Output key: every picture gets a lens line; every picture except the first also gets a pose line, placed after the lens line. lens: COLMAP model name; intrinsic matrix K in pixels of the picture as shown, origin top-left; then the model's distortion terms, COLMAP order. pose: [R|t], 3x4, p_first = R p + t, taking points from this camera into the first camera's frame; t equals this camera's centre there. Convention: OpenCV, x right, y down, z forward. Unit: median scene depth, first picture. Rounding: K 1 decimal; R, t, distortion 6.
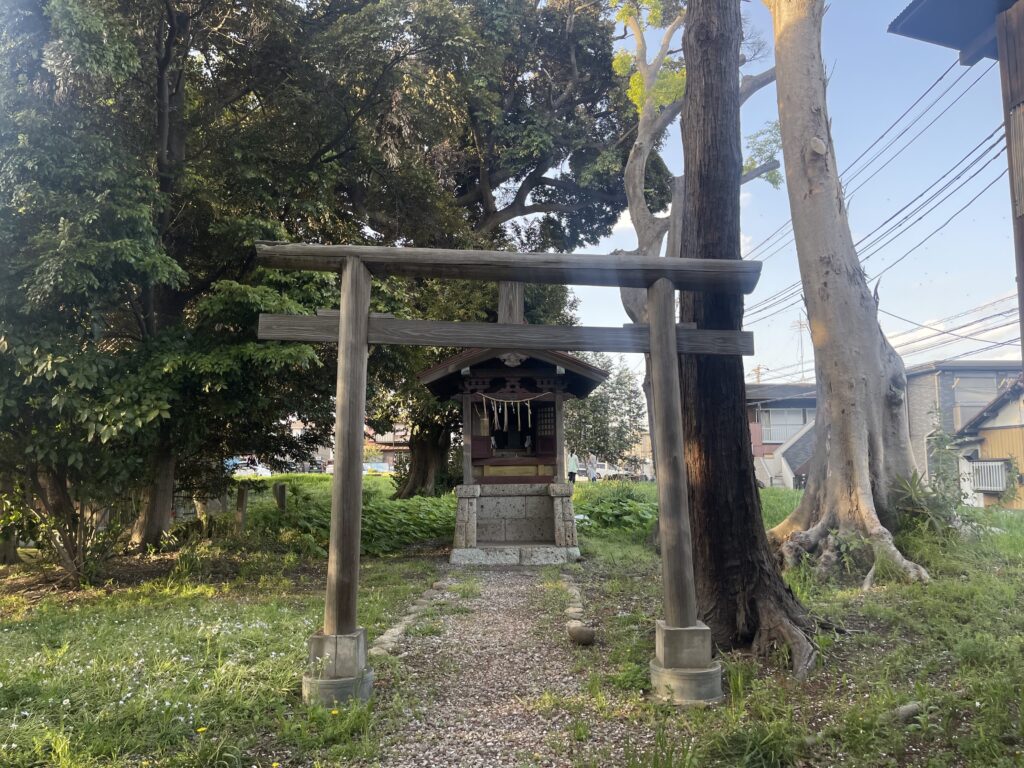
lens RADIAL K [[780.2, 0, 512.0], [0, 780.2, 384.0], [0, 0, 1]] dist [0.077194, -0.081441]
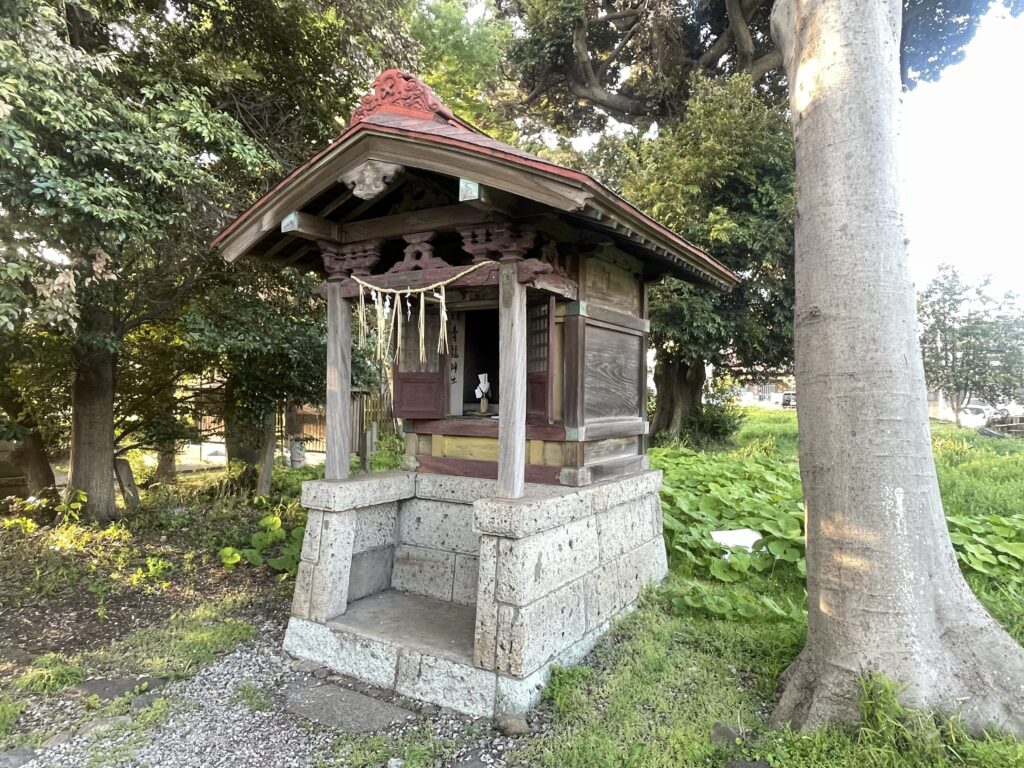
lens RADIAL K [[649.3, 0, 512.0], [0, 649.3, 384.0], [0, 0, 1]] dist [-0.001429, -0.001860]
pose [[0.844215, 0.012323, -0.535863, 0.236046], [0.037901, 0.995861, 0.082611, 0.046064], [0.534663, -0.090051, 0.840254, 0.749847]]
